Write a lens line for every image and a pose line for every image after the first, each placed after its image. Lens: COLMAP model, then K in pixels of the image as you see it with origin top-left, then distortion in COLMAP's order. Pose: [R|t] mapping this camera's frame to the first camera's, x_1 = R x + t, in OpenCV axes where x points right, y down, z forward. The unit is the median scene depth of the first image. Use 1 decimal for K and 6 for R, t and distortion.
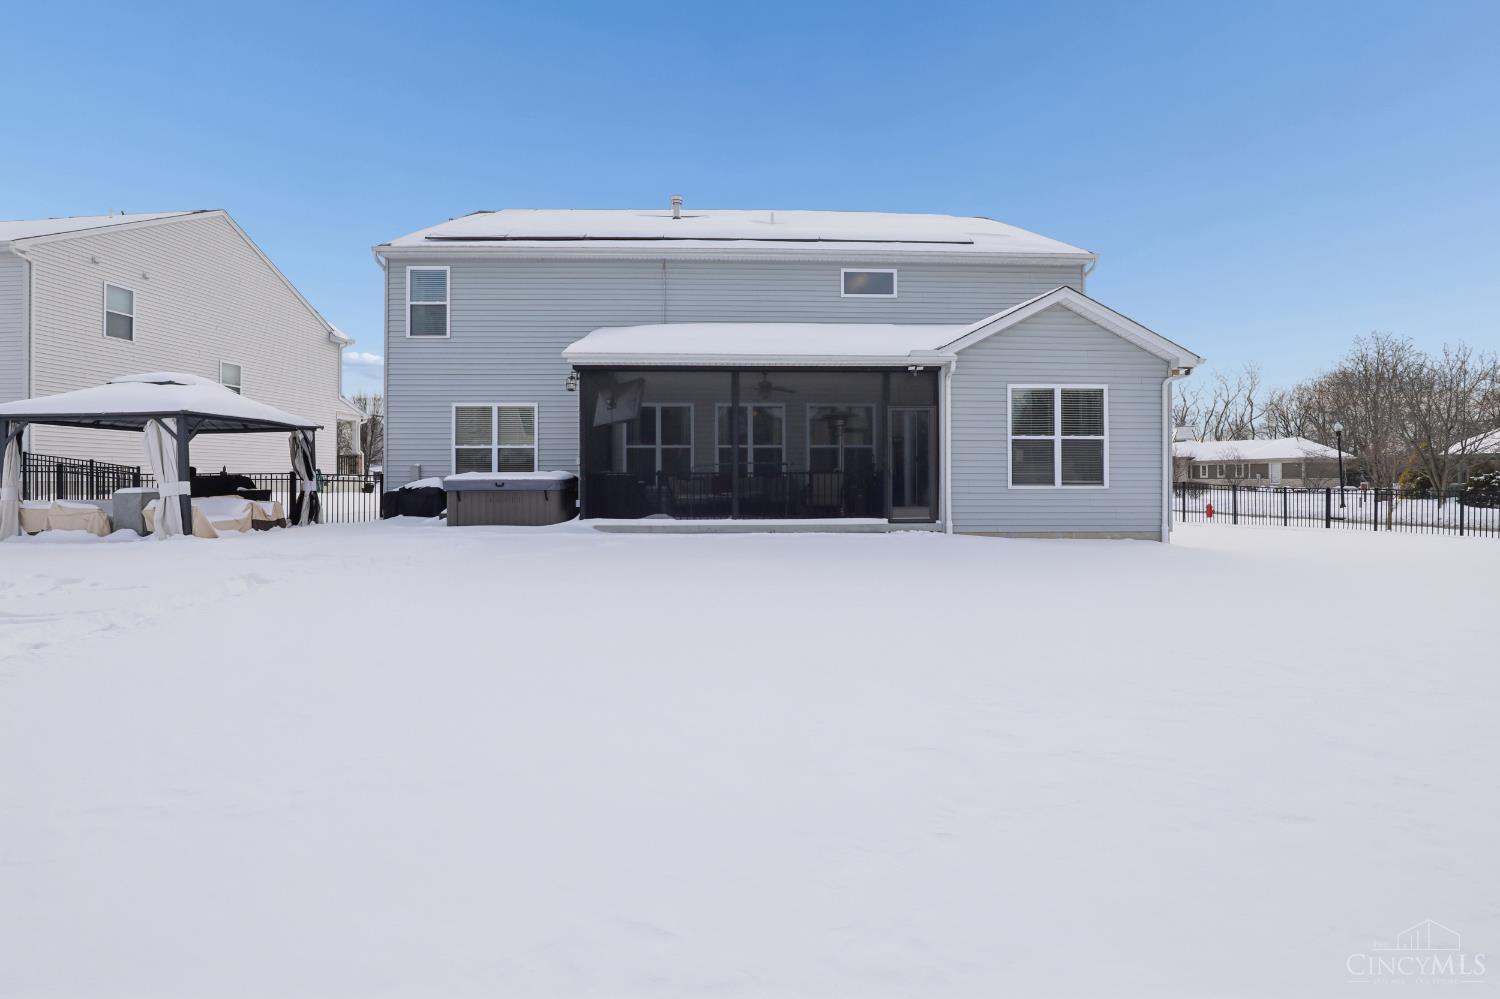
lens RADIAL K [[694.7, 0, 742.2], [0, 694.7, 479.1], [0, 0, 1]] dist [-0.036400, 0.005614]
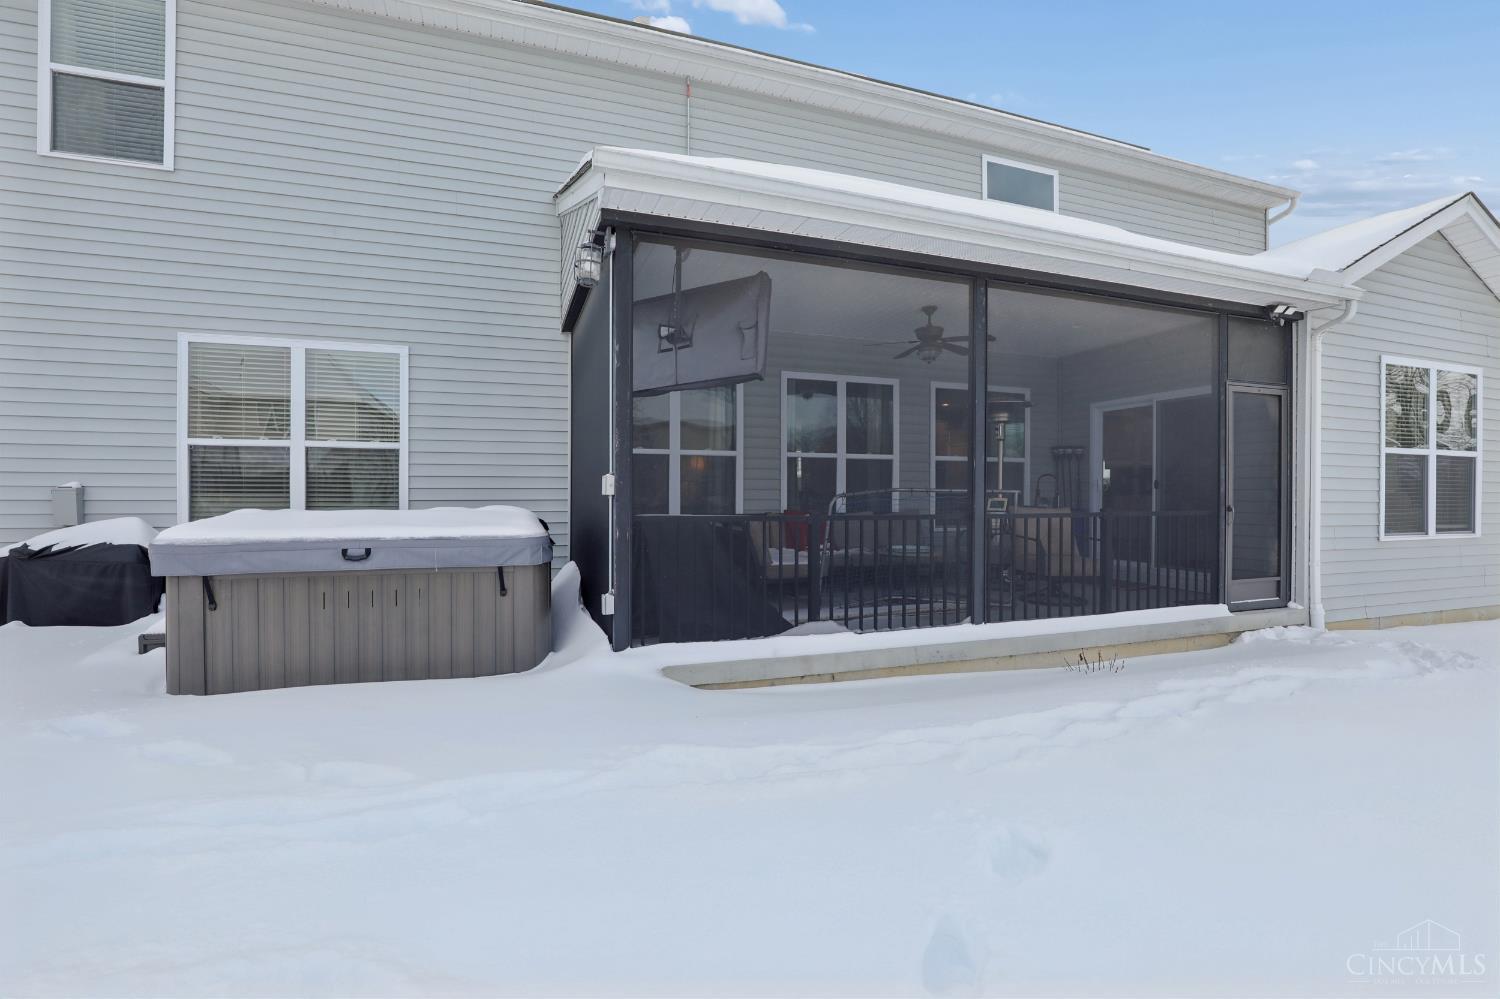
lens RADIAL K [[694.7, 0, 756.2], [0, 694.7, 503.4], [0, 0, 1]] dist [-0.036400, 0.005614]
pose [[0.950495, 0.001479, 0.310737, -0.255607], [-0.006038, 0.999888, 0.013711, -0.020287], [-0.310682, -0.014908, 0.950397, 0.595473]]
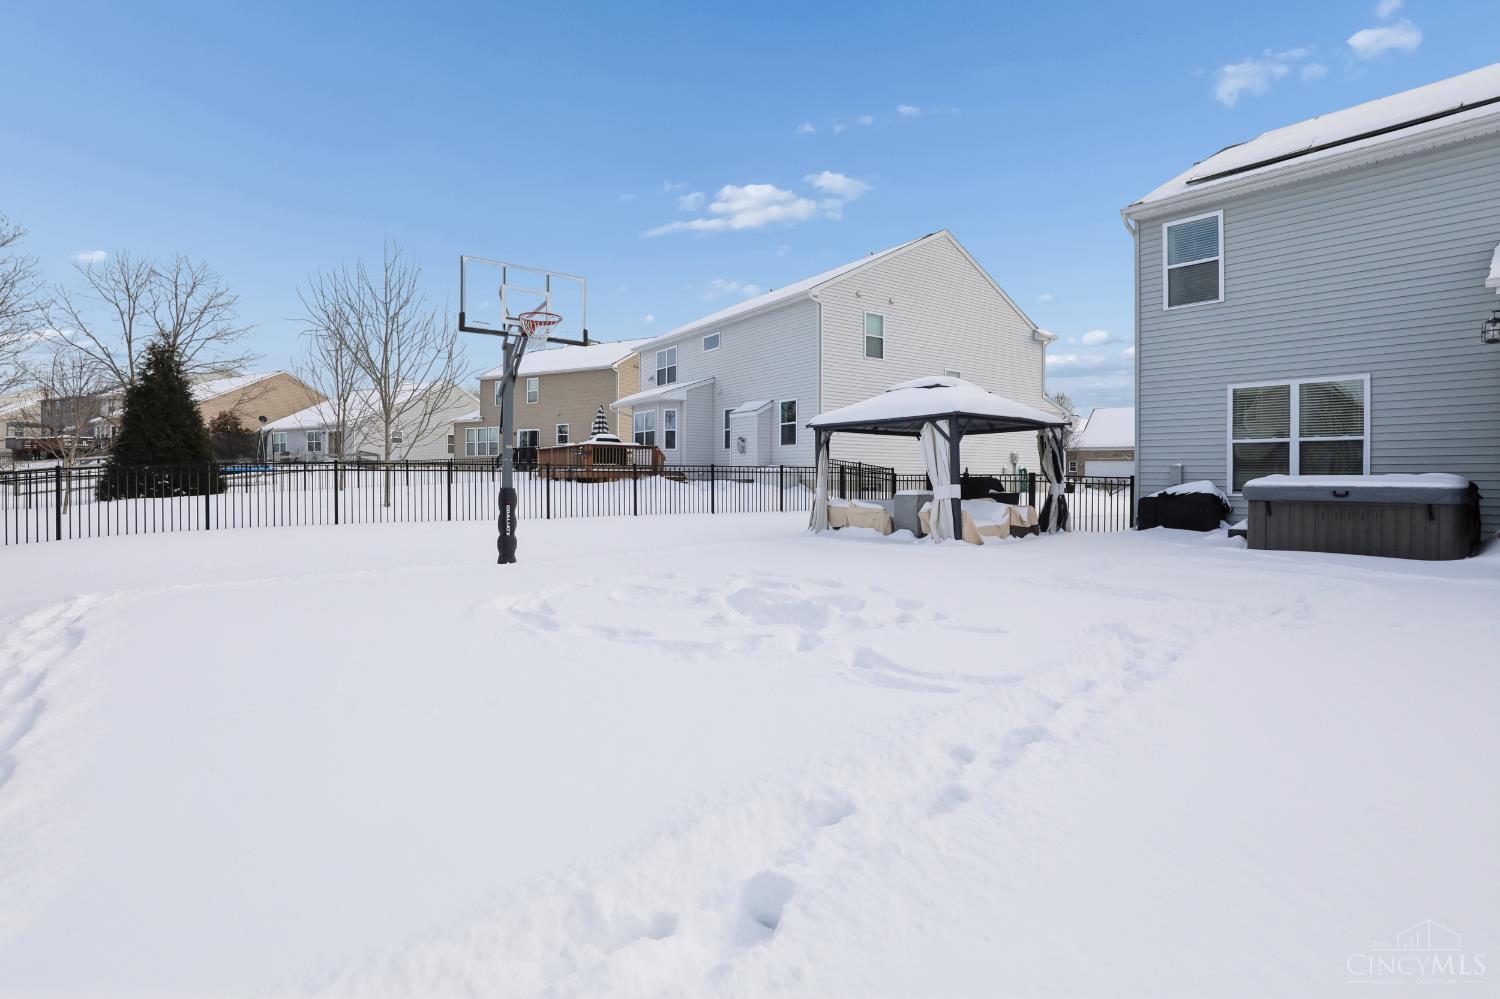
lens RADIAL K [[694.7, 0, 745.2], [0, 694.7, 478.7], [0, 0, 1]] dist [-0.036400, 0.005614]
pose [[0.624616, 0.008006, -0.780891, -0.183605], [-0.005656, 0.999968, 0.005727, -0.007183], [0.780911, 0.000840, 0.624641, 0.112982]]
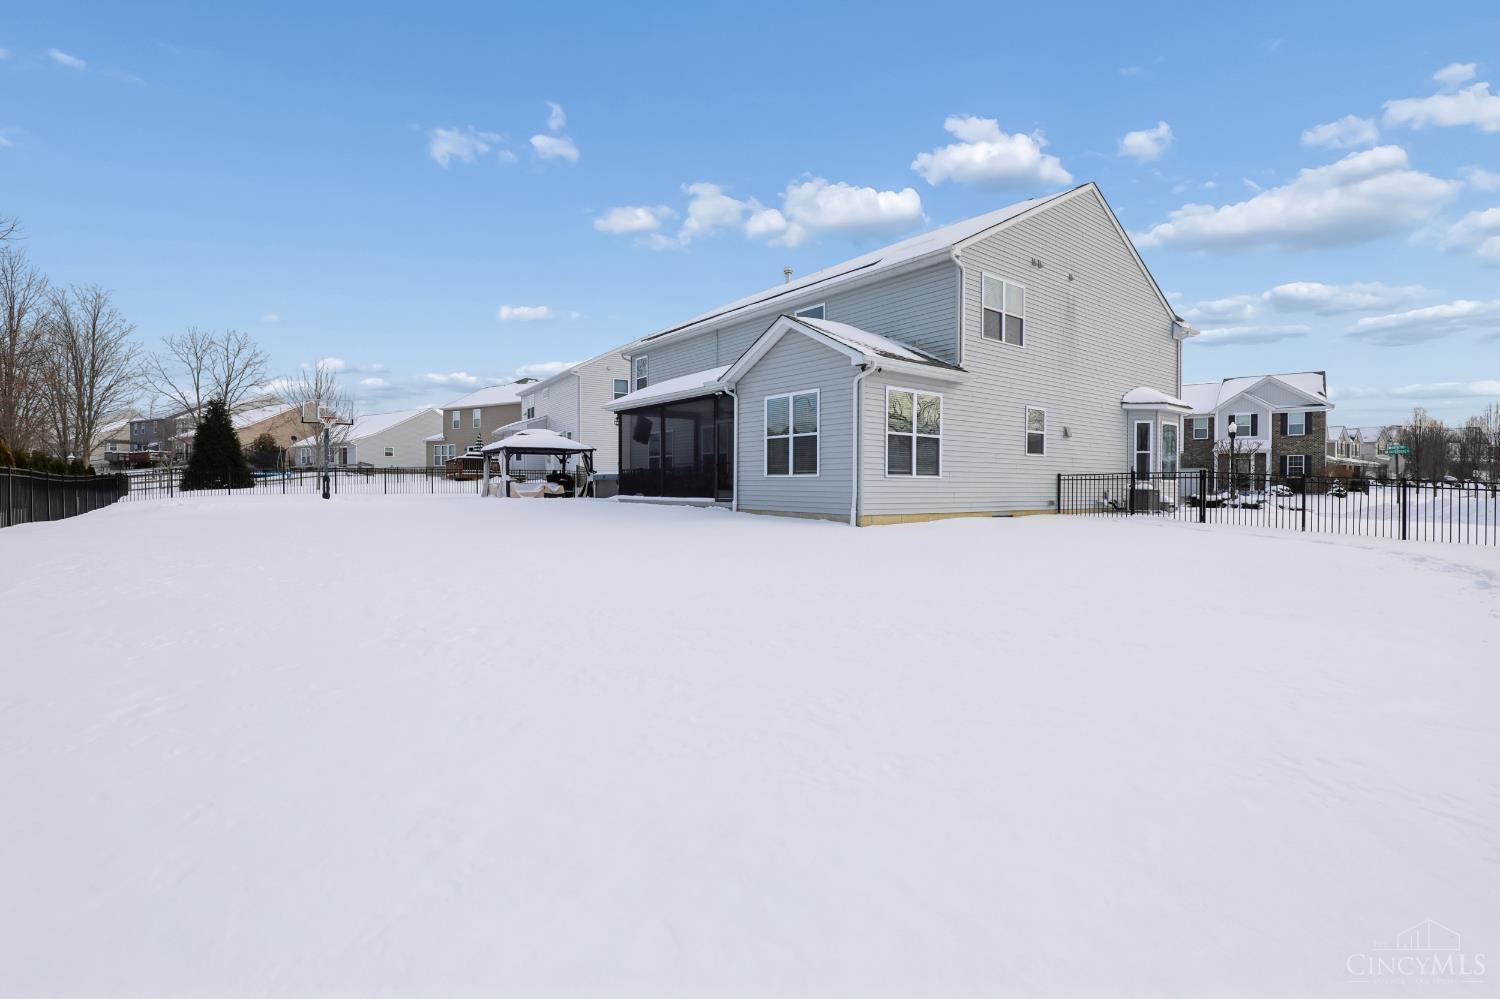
lens RADIAL K [[694.7, 0, 748.2], [0, 694.7, 497.0], [0, 0, 1]] dist [-0.036400, 0.005614]
pose [[0.578839, 0.017298, -0.815258, 1.346403], [-0.007439, 0.999845, 0.015933, 0.028510], [0.815408, -0.003158, 0.578878, 0.205565]]
